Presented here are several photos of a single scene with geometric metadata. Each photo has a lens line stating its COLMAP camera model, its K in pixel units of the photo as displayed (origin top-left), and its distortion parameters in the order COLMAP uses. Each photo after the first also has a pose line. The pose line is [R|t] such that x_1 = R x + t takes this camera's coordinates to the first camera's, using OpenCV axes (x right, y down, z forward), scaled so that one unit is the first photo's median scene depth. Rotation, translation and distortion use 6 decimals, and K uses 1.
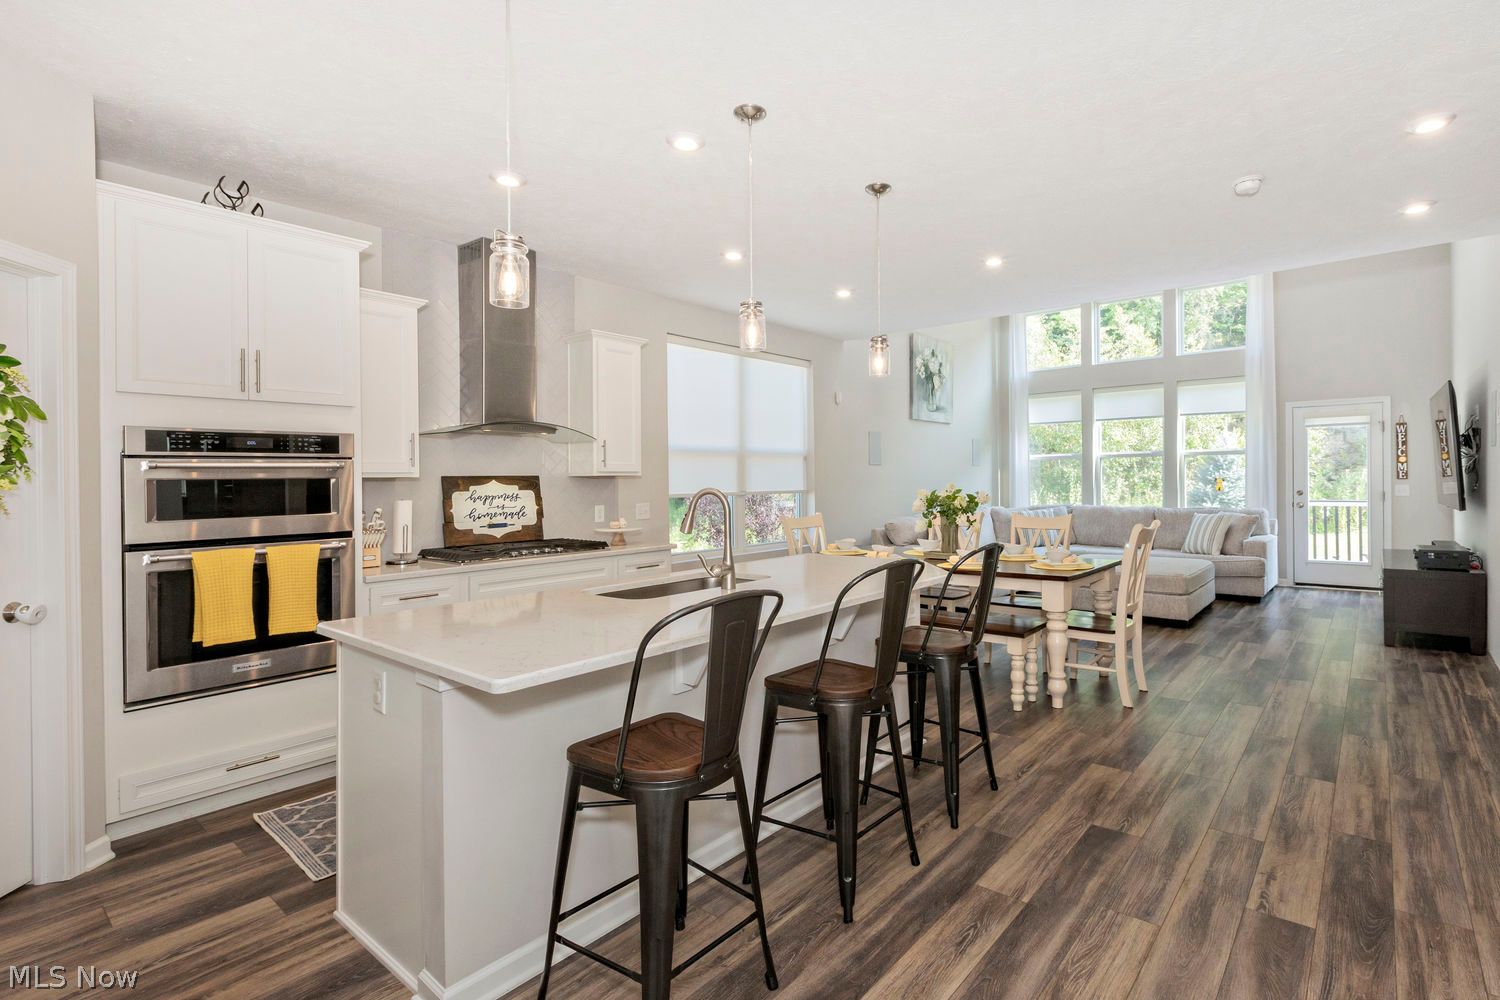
lens RADIAL K [[721.1, 0, 812.7], [0, 721.1, 491.7], [0, 0, 1]] dist [-0.001407, -0.000538]
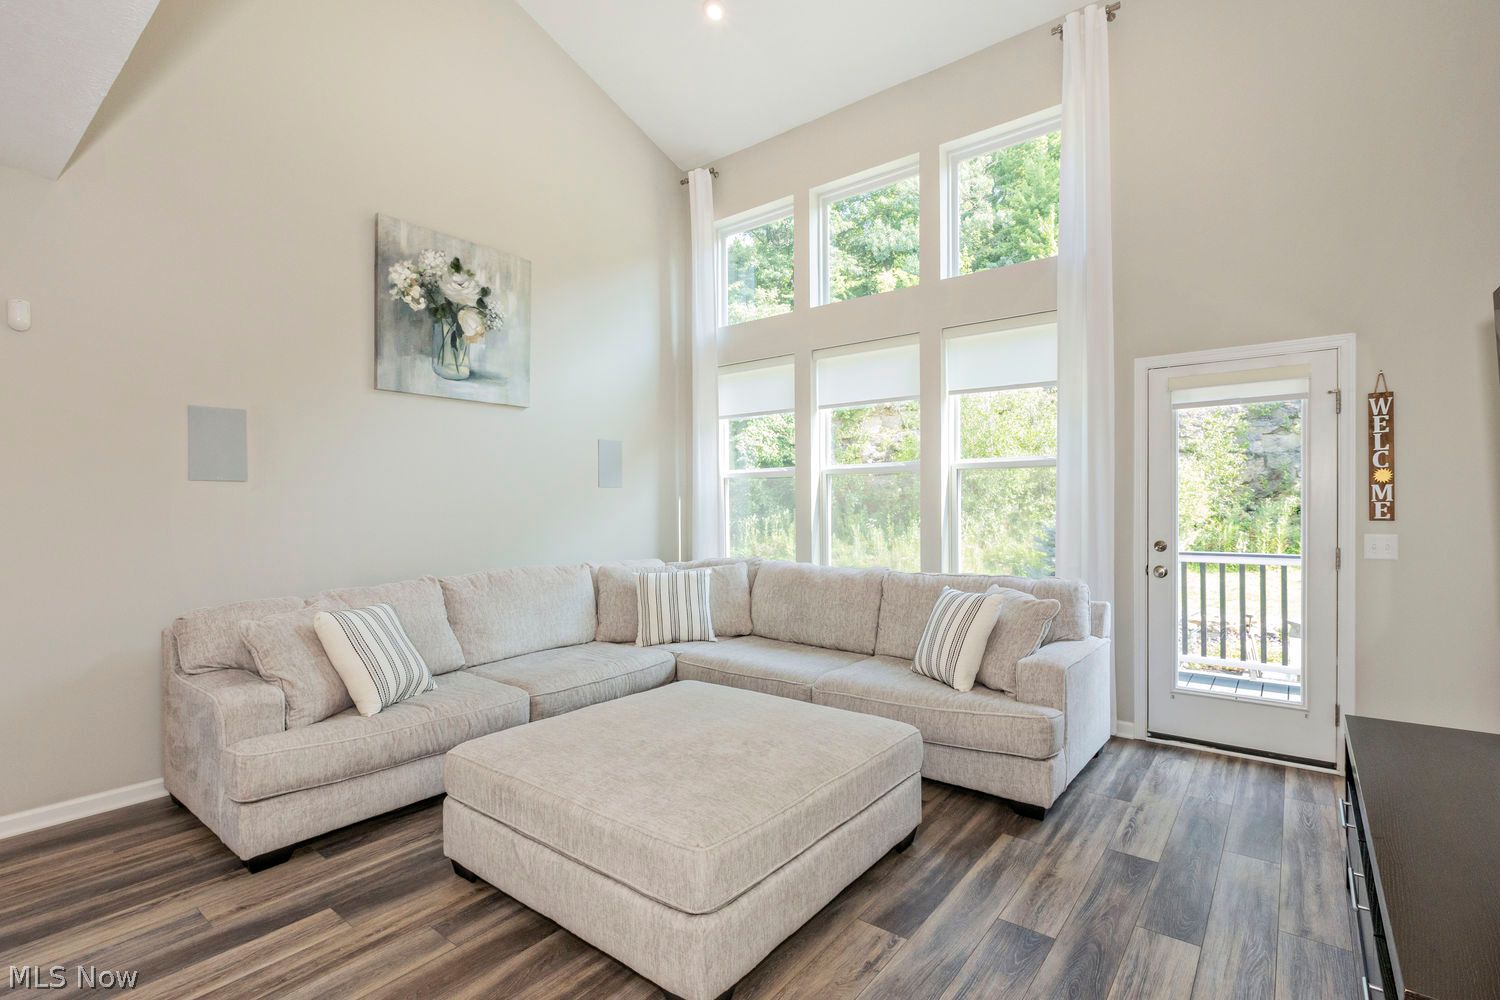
lens RADIAL K [[697.8, 0, 758.2], [0, 697.8, 517.3], [0, 0, 1]] dist [-0.001098, 0.000208]
pose [[0.999960, 0.006683, 0.005902, 0.387097], [-0.006691, 0.999977, 0.001283, -0.015531], [-0.005893, -0.001323, 0.999982, 0.512771]]
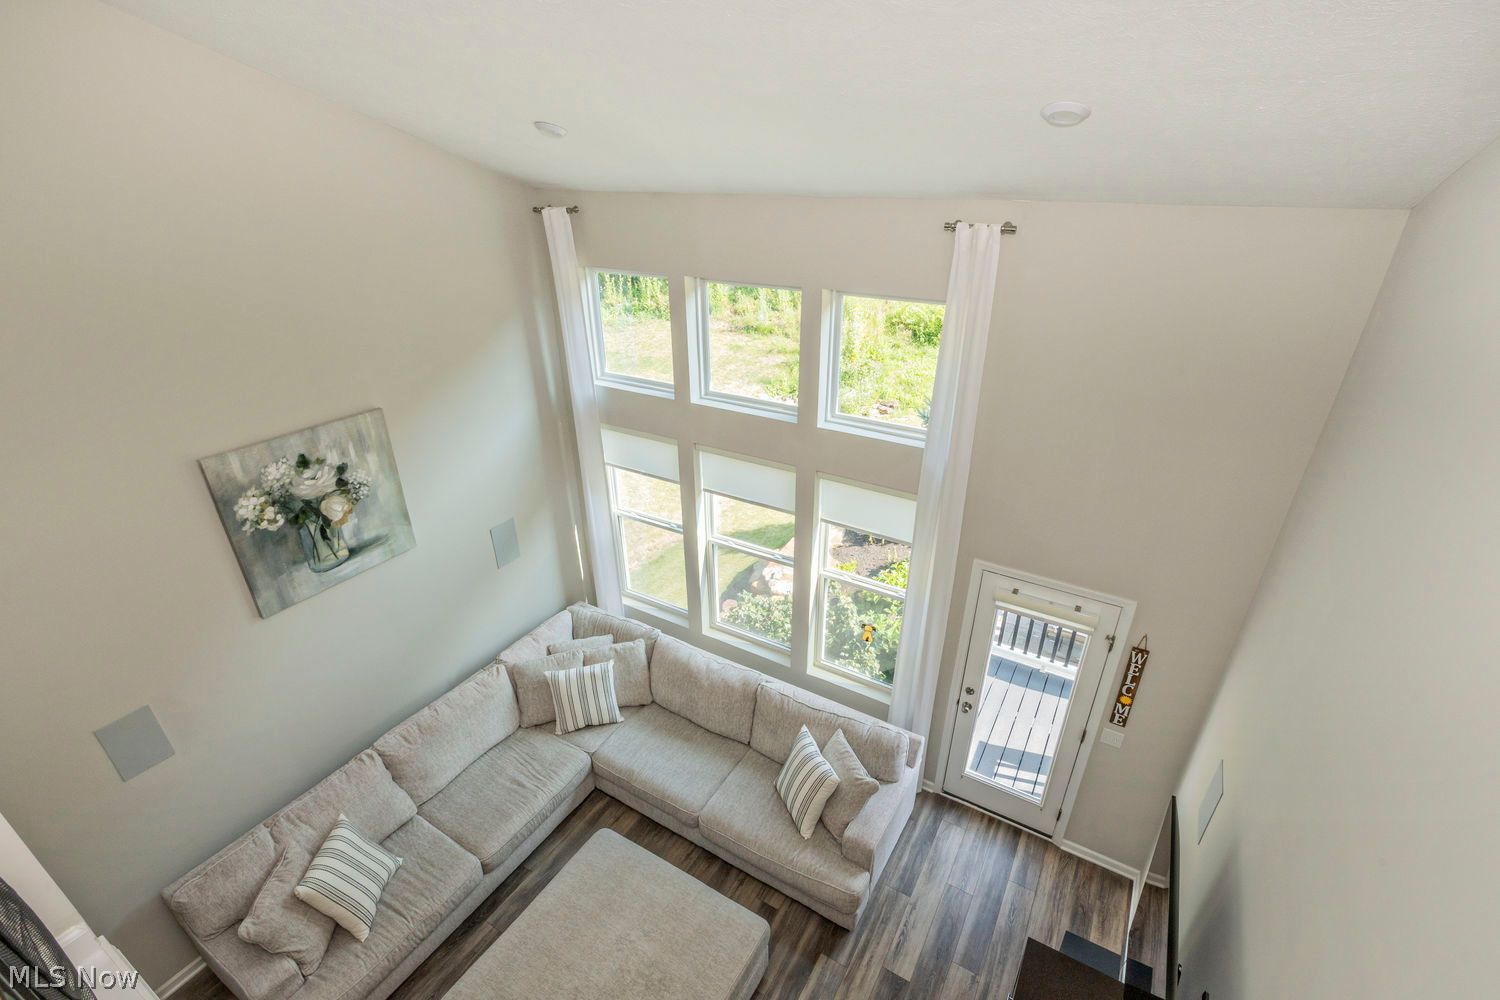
lens RADIAL K [[678.7, 0, 762.8], [0, 678.7, 522.0], [0, 0, 1]] dist [-0.001404, -0.000357]
pose [[0.990667, -0.051360, 0.126262, 0.417083], [-0.013236, 0.885674, 0.464118, -0.376161], [-0.135664, -0.461457, 0.876728, 0.558782]]
